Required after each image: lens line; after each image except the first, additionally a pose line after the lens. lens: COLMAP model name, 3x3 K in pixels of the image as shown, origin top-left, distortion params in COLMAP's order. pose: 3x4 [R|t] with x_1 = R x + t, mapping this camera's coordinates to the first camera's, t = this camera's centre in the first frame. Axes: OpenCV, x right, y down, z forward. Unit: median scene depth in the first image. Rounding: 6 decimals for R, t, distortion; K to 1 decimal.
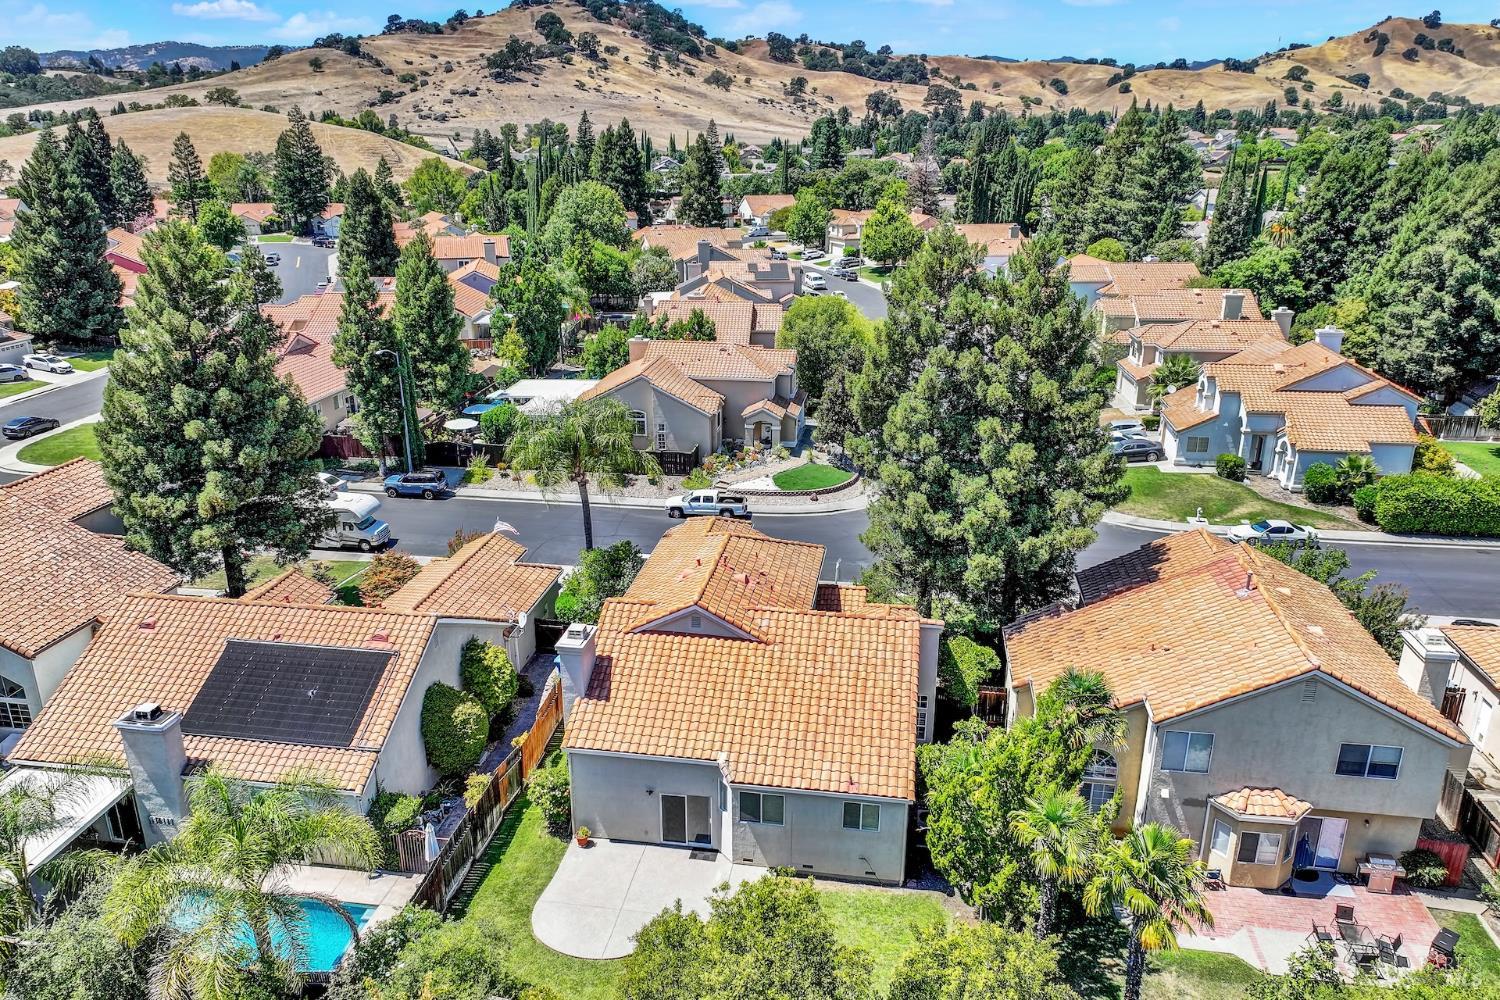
lens RADIAL K [[1167.3, 0, 733.1], [0, 1167.3, 504.8], [0, 0, 1]] dist [-0.002737, 0.023523]
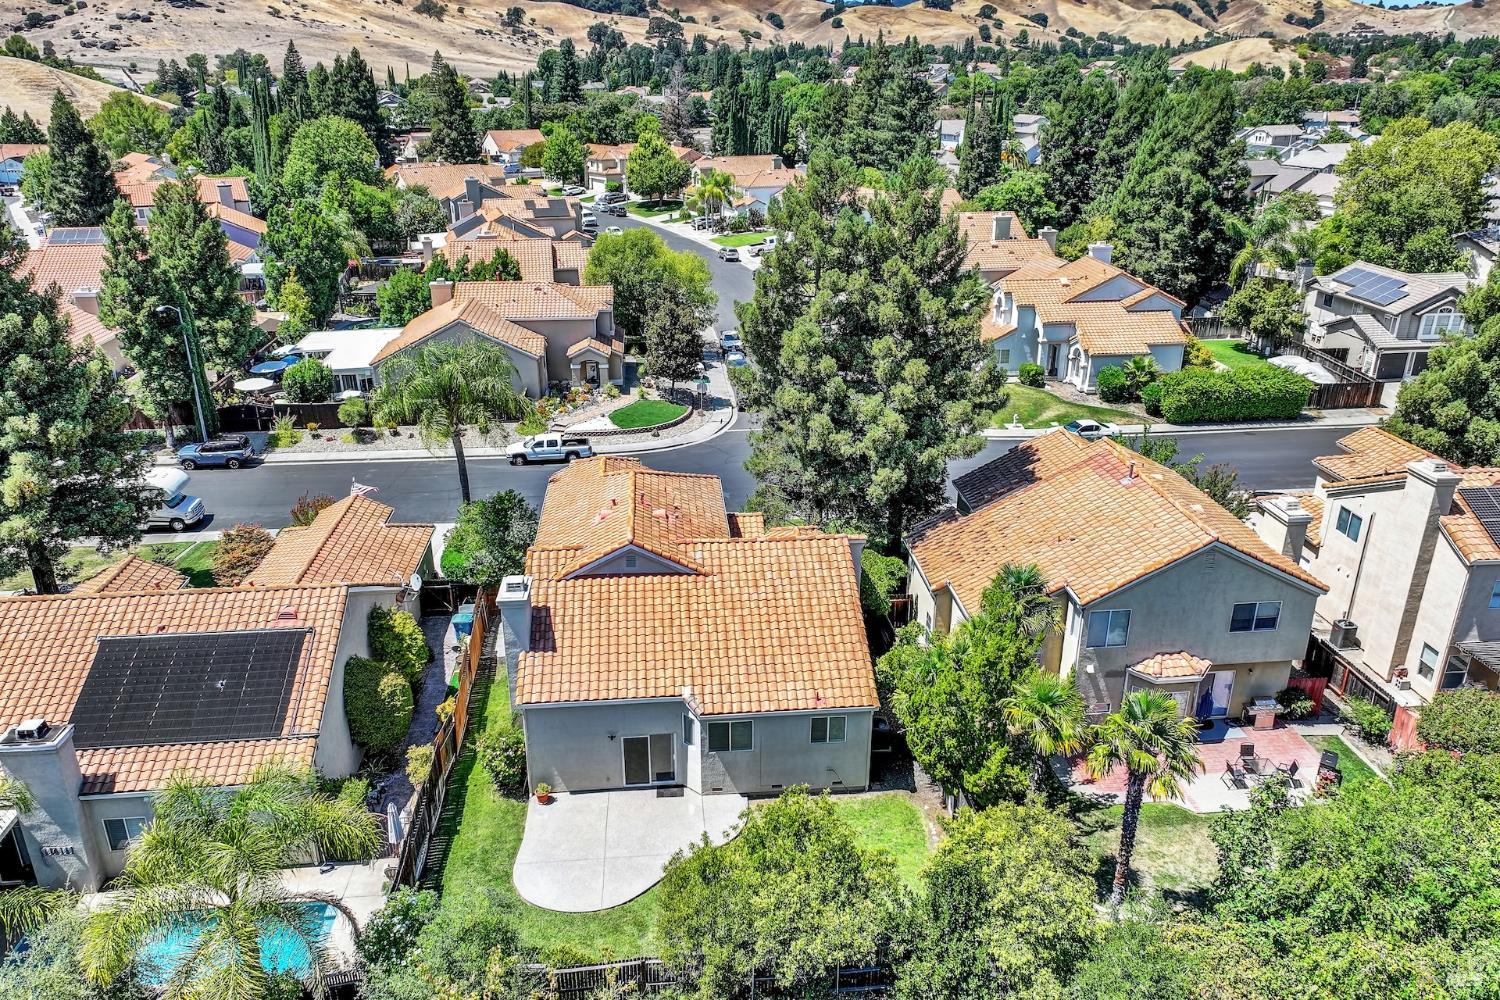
lens RADIAL K [[1167.3, 0, 733.1], [0, 1167.3, 504.8], [0, 0, 1]] dist [-0.002737, 0.023523]
pose [[0.962063, -0.093039, 0.256471, -0.128175], [0.080818, 0.995051, 0.057810, 0.002160], [-0.260581, -0.034889, 0.964821, 0.021777]]
